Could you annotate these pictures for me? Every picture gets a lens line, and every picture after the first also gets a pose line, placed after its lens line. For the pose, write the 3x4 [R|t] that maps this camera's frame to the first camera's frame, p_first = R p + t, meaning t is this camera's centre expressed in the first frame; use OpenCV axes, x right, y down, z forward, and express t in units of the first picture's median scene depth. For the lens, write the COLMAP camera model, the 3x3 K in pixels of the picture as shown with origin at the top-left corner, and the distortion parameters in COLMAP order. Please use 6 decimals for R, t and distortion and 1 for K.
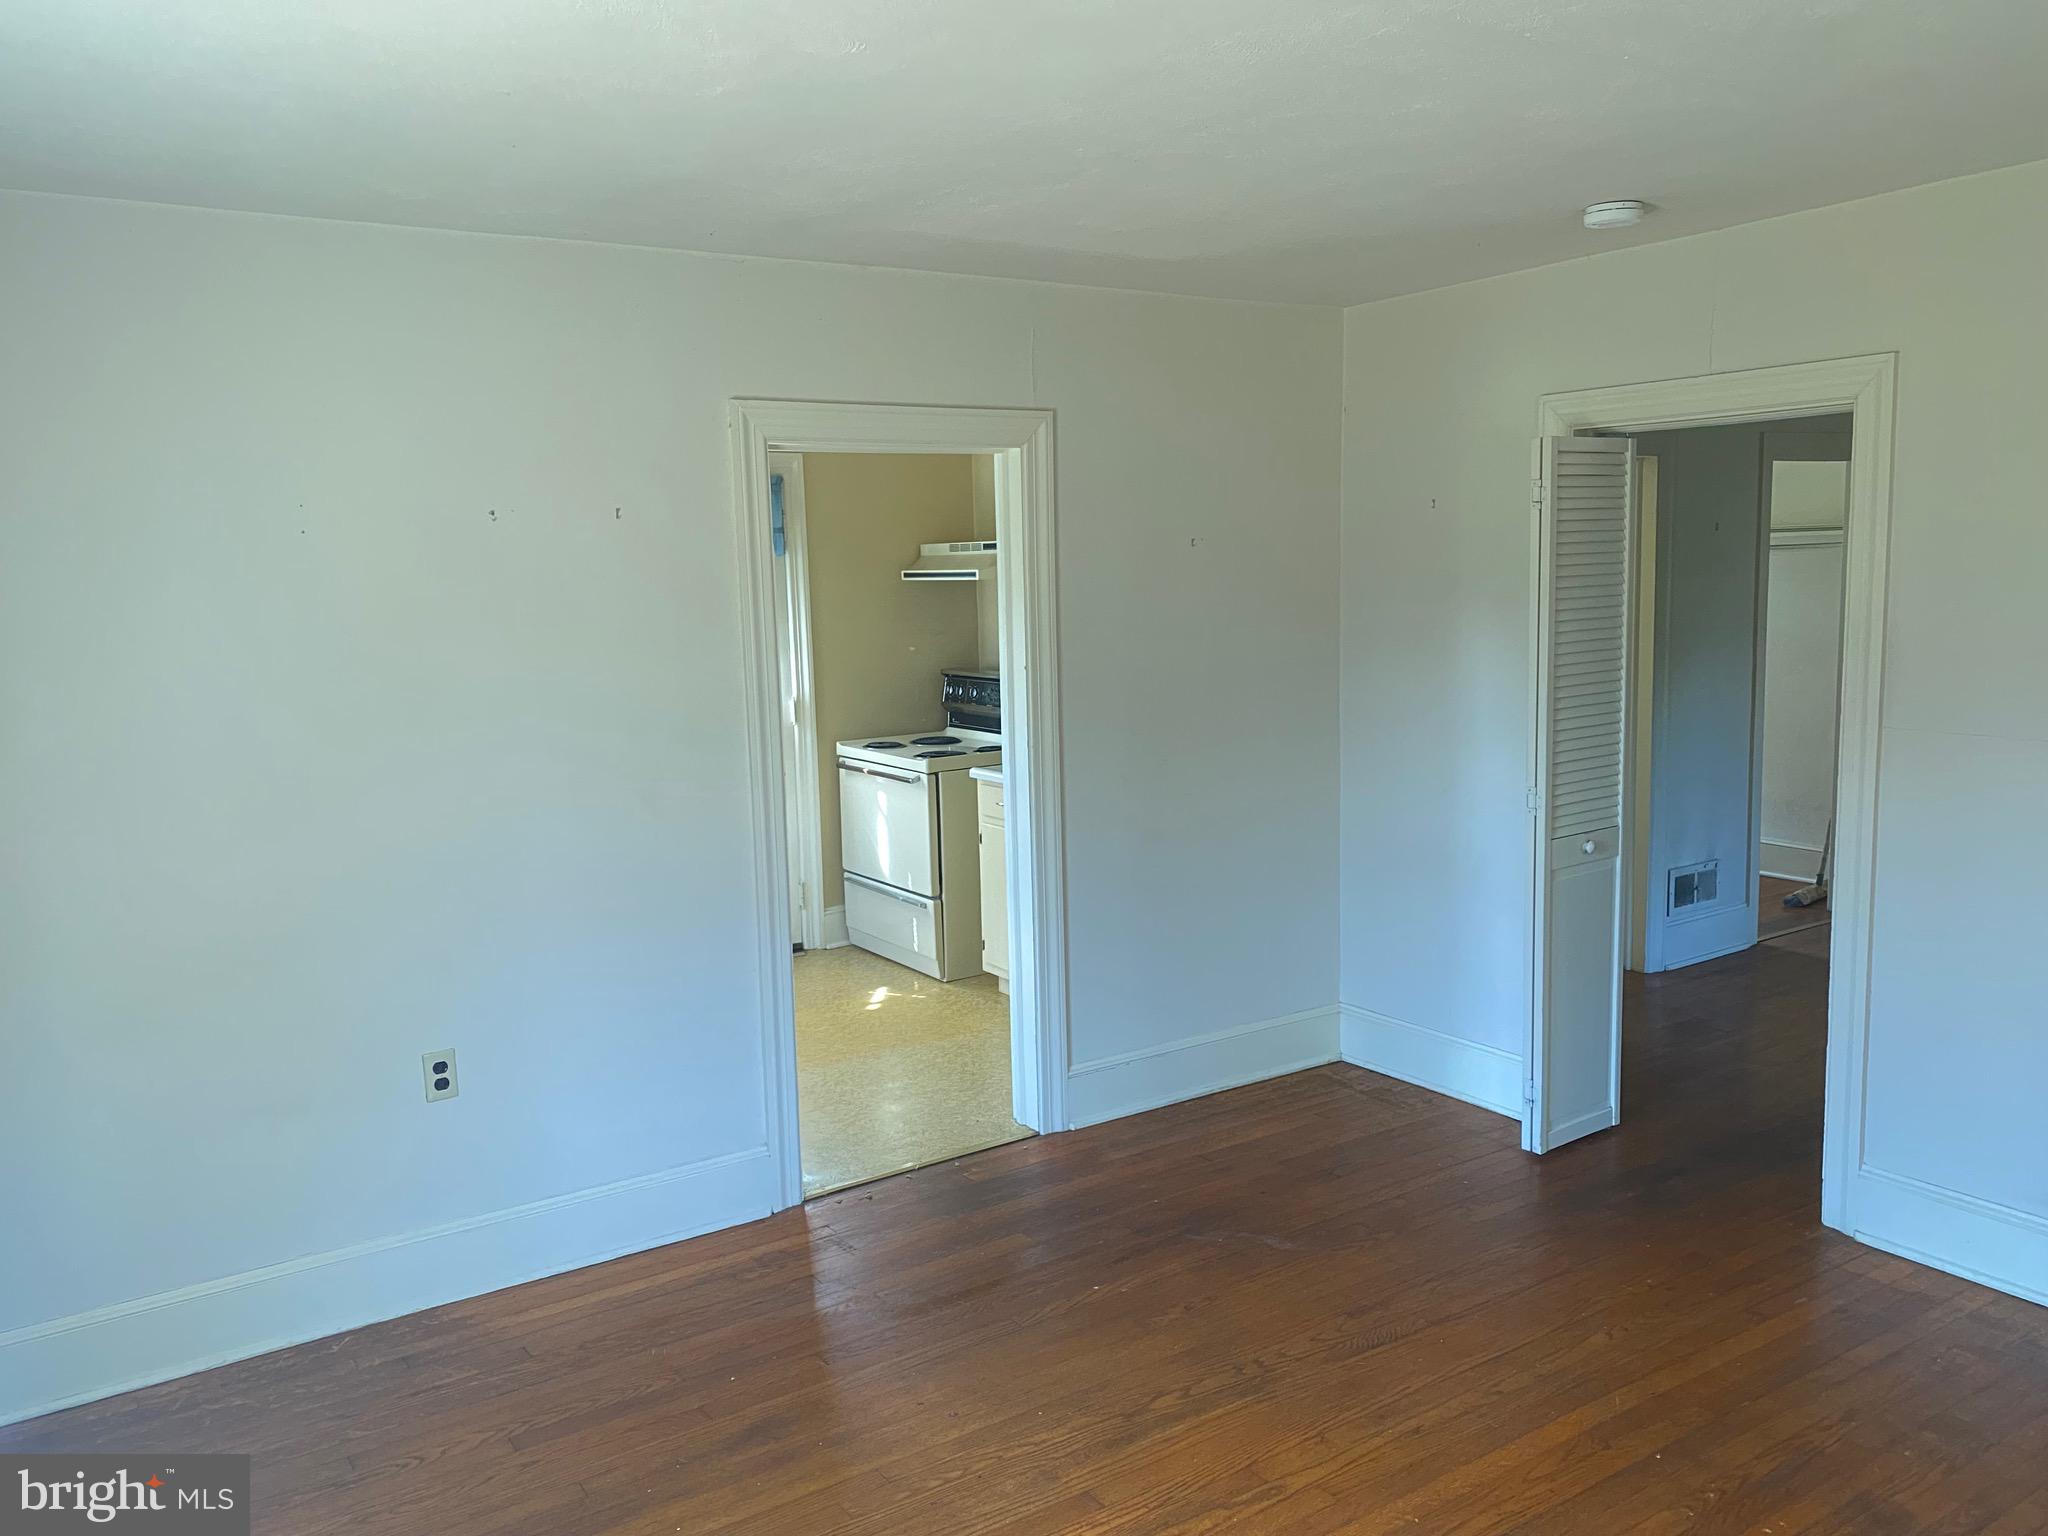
lens RADIAL K [[1580.4, 0, 1038.6], [0, 1580.4, 762.9], [0, 0, 1]] dist [0.064505, -0.073401]
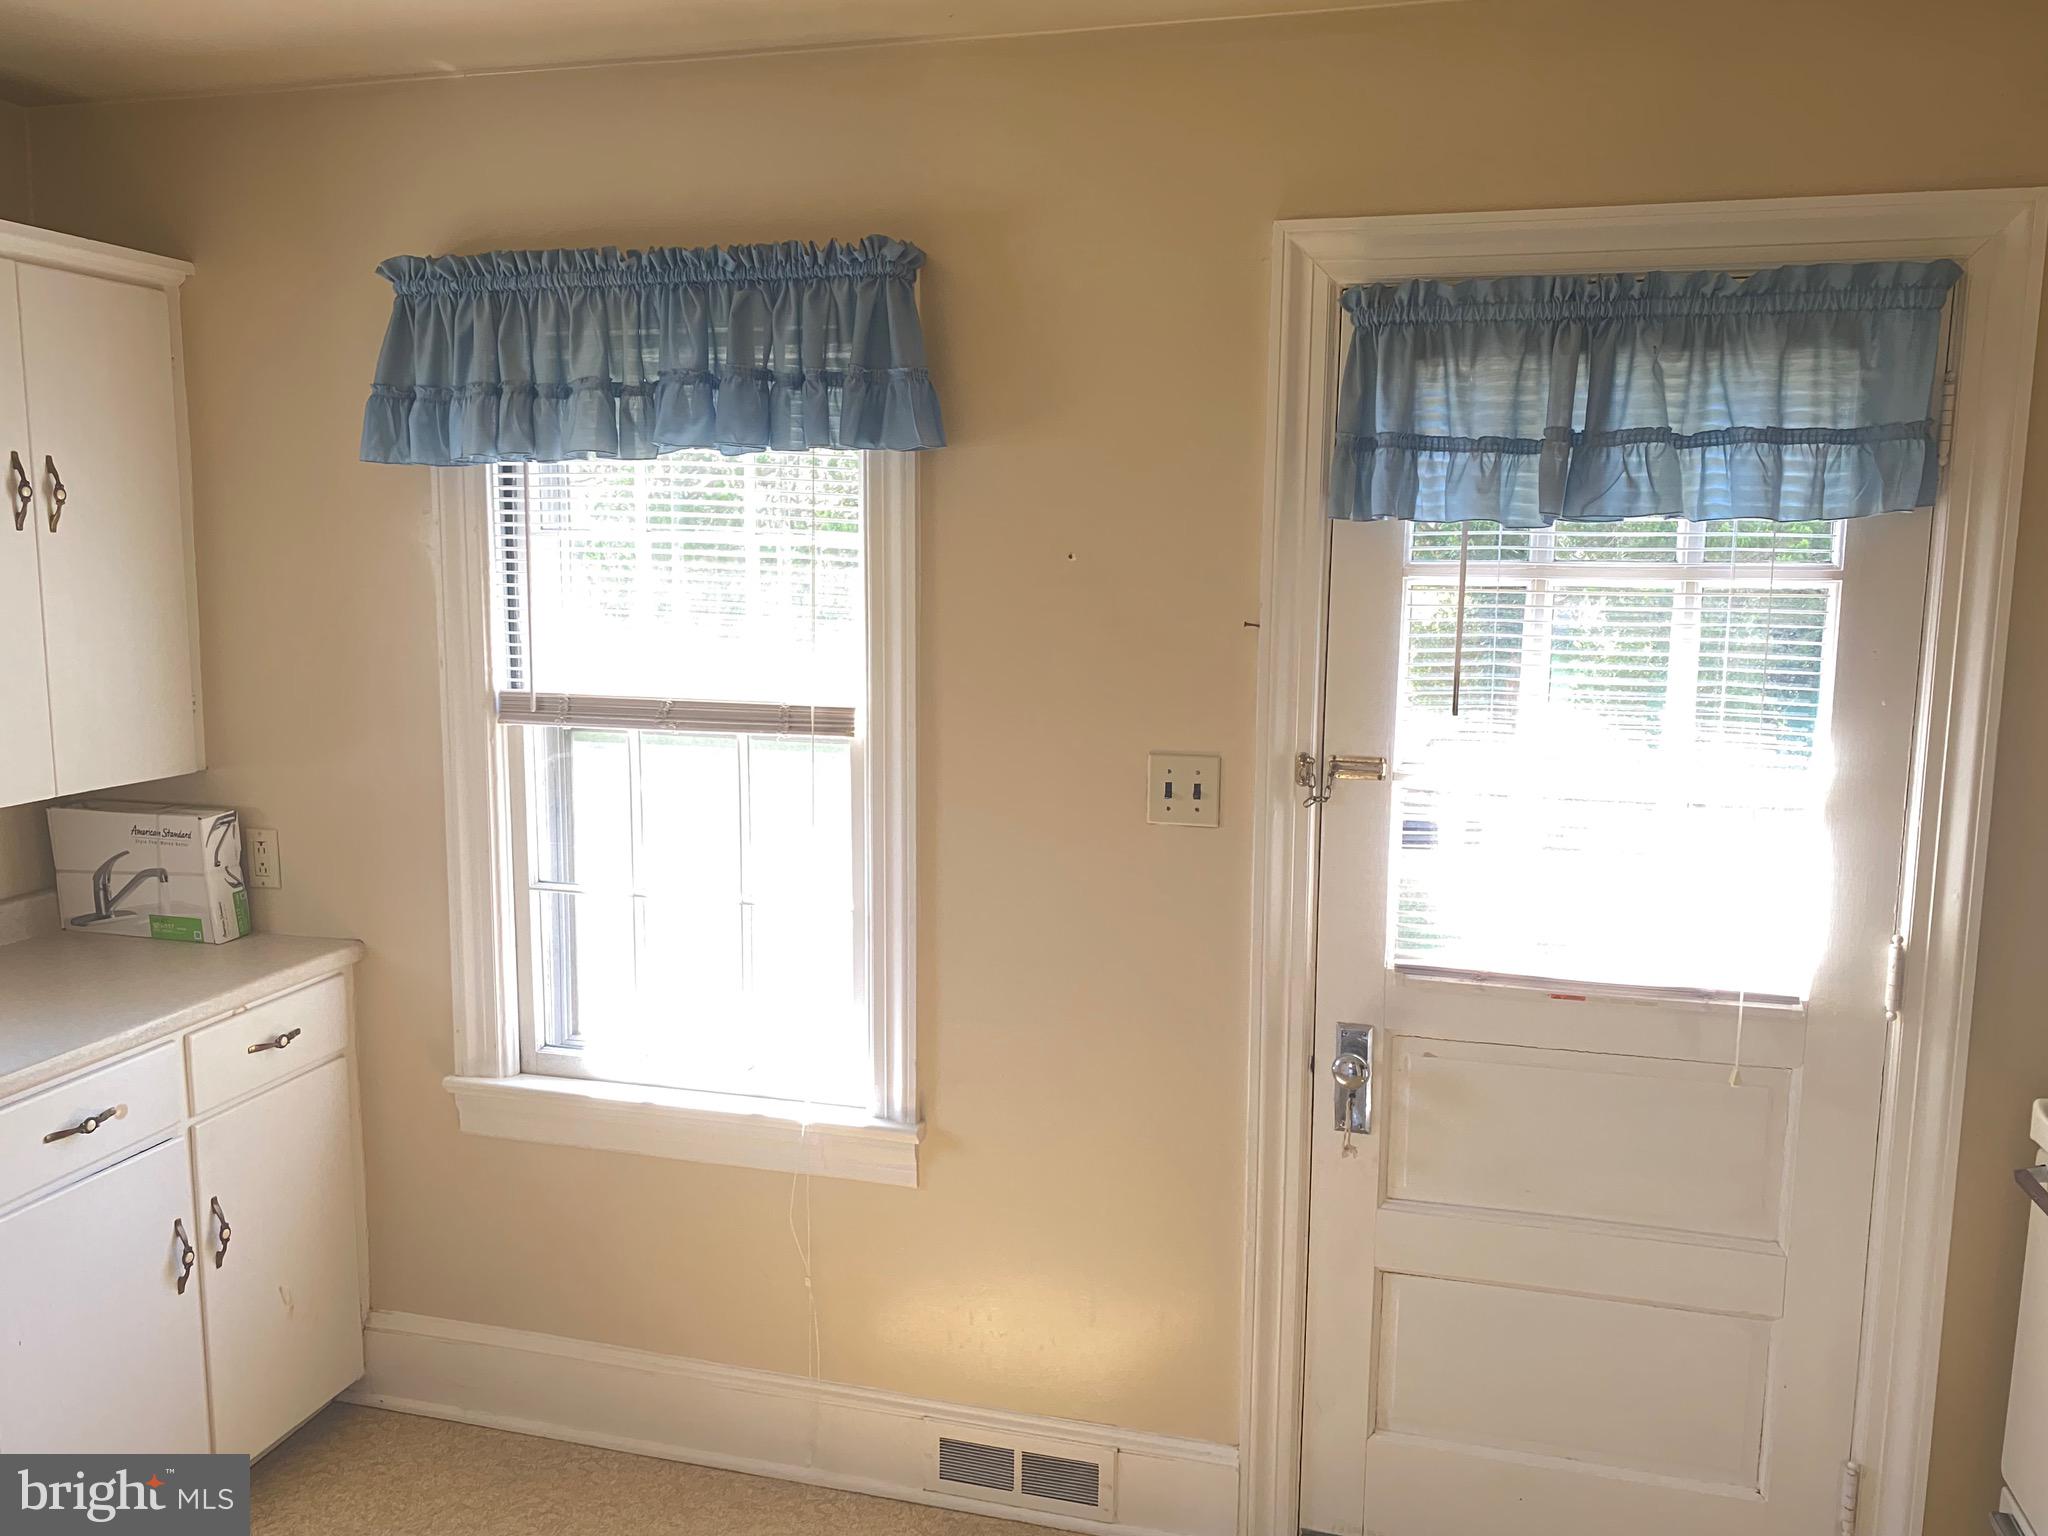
lens RADIAL K [[1580.4, 0, 1019.2], [0, 1580.4, 768.7], [0, 0, 1]] dist [0.064505, -0.073401]
pose [[0.650304, 0.142923, -0.746109, -0.030966], [-0.129076, 0.988650, 0.076881, -0.083367], [0.748629, 0.046308, 0.661370, 0.676592]]
